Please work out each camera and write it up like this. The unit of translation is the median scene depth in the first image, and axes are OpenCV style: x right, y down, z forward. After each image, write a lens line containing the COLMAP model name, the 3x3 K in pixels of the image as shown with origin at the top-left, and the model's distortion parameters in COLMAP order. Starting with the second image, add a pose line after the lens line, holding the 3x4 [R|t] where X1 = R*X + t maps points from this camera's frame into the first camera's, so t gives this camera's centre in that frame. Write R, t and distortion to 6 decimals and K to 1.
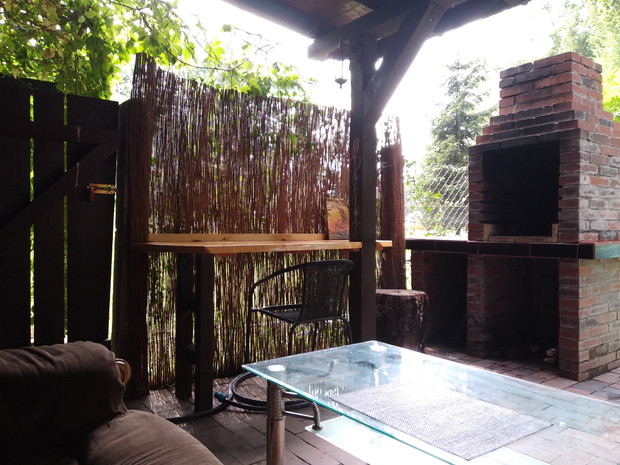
lens RADIAL K [[476.6, 0, 311.8], [0, 476.6, 232.3], [0, 0, 1]] dist [0.049560, -0.066777]
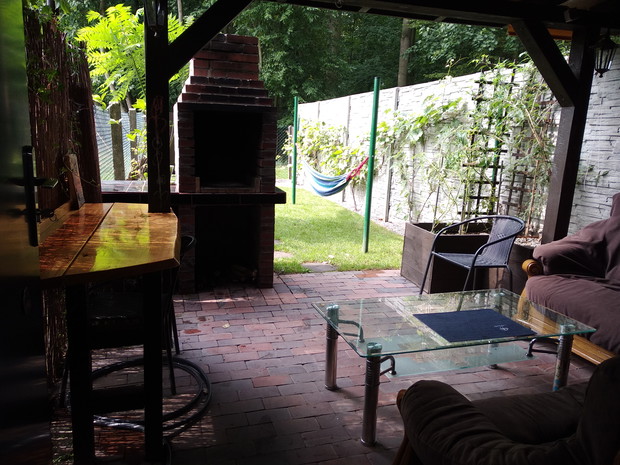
lens RADIAL K [[476.6, 0, 307.2], [0, 476.6, 232.0], [0, 0, 1]] dist [0.049560, -0.066777]
pose [[0.355927, -0.176537, 0.917688, -0.656905], [-0.024875, 0.979857, 0.198144, -0.132908], [-0.934183, -0.093352, 0.344367, 0.406199]]
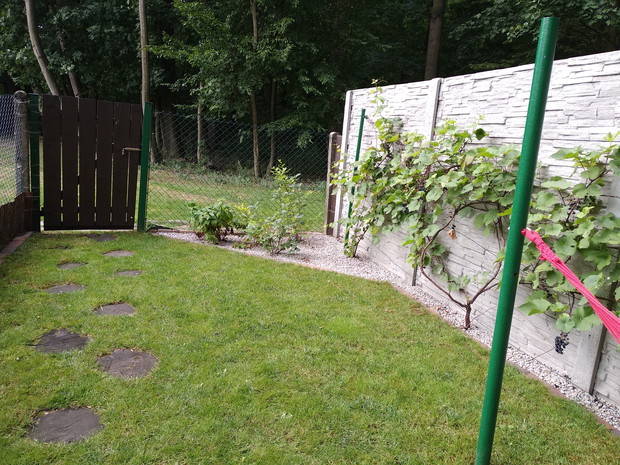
lens RADIAL K [[476.6, 0, 290.8], [0, 476.6, 233.6], [0, 0, 1]] dist [0.049560, -0.066777]
pose [[0.335891, -0.172179, 0.926030, 1.534165], [-0.050412, 0.978455, 0.200212, -0.198548], [-0.940551, -0.113933, 0.319974, 1.744212]]
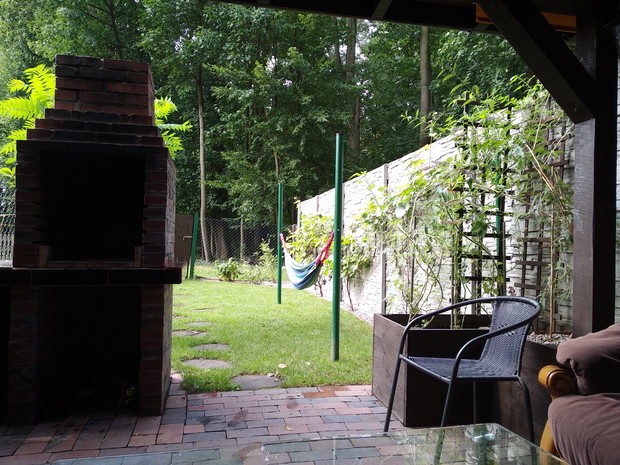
lens RADIAL K [[476.6, 0, 307.4], [0, 476.6, 232.6], [0, 0, 1]] dist [0.049560, -0.066777]
pose [[0.416236, 0.028540, 0.908809, -0.177836], [-0.003272, 0.999548, -0.029891, -0.018118], [-0.909251, 0.009468, 0.416141, 0.330191]]
